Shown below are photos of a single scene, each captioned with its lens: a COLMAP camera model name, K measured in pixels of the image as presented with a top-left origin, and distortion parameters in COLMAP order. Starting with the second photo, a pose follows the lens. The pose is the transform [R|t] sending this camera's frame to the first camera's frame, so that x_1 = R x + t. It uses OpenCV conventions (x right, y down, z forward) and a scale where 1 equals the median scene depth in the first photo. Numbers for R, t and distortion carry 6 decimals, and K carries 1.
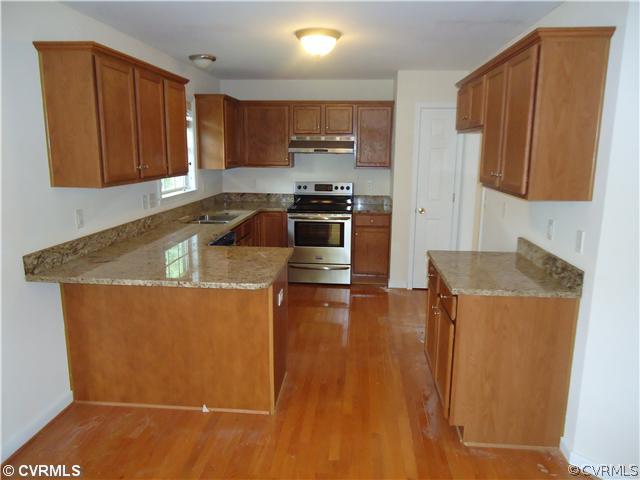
lens RADIAL K [[466.6, 0, 320.0], [0, 466.6, 240.0], [0, 0, 1]] dist [-0.004587, -0.002048]
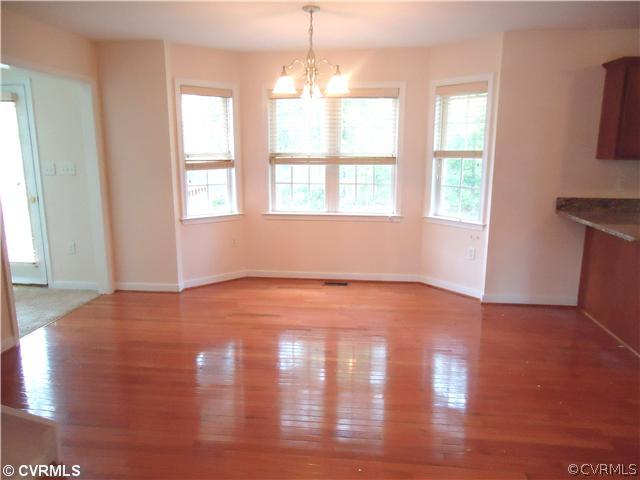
lens RADIAL K [[466.6, 0, 320.0], [0, 466.6, 240.0], [0, 0, 1]] dist [-0.004587, -0.002048]
pose [[-0.024602, 0.192414, -0.981005, 1.007102], [-0.192481, 0.962030, 0.193519, 0.019167], [0.980992, 0.193586, 0.013368, 0.162228]]
